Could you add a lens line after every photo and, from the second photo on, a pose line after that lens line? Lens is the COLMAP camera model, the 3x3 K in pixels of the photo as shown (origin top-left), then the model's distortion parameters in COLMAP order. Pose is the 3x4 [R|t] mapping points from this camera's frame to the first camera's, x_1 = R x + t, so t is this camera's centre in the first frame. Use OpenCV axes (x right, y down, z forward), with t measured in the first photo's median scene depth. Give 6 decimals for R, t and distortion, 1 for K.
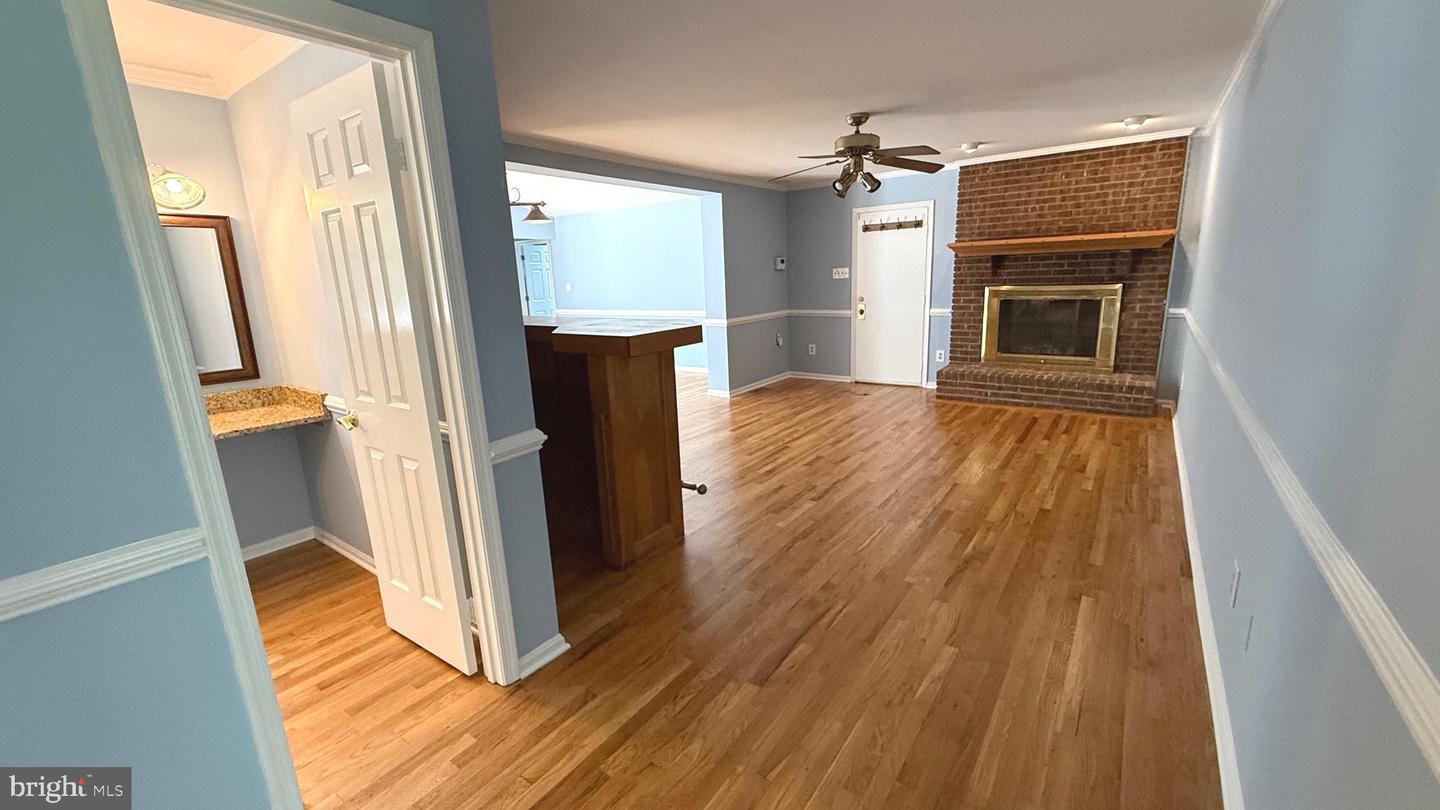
lens RADIAL K [[574.2, 0, 718.6], [0, 574.2, 405.5], [0, 0, 1]] dist [-0.001645, -0.000294]
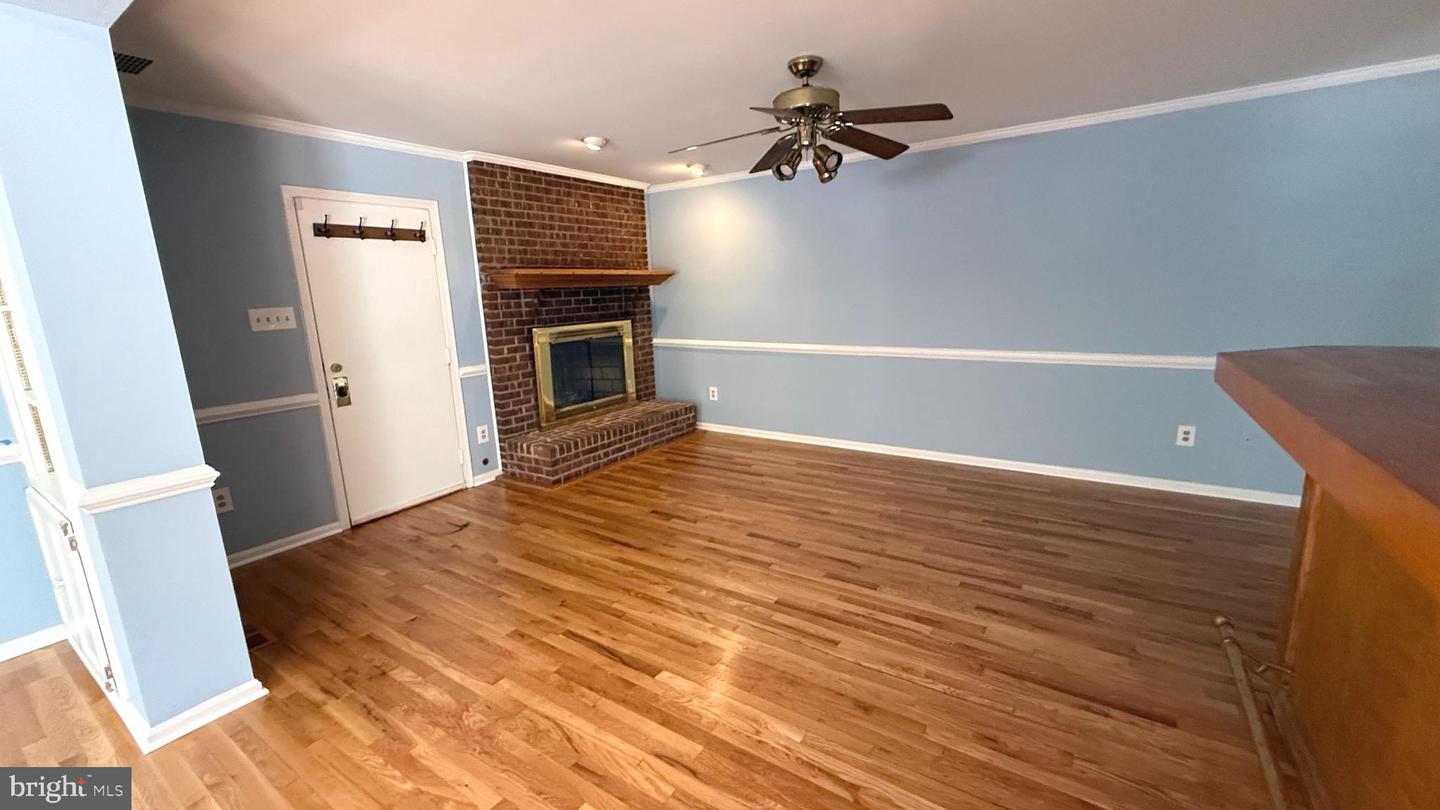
lens RADIAL K [[574.2, 0, 717.9], [0, 574.2, 401.5], [0, 0, 1]] dist [-0.001645, -0.000294]
pose [[-0.032556, -0.151721, 0.987887, -0.333490], [0.263765, 0.952066, 0.154912, -0.180397], [-0.964037, 0.265614, 0.009023, 0.836552]]
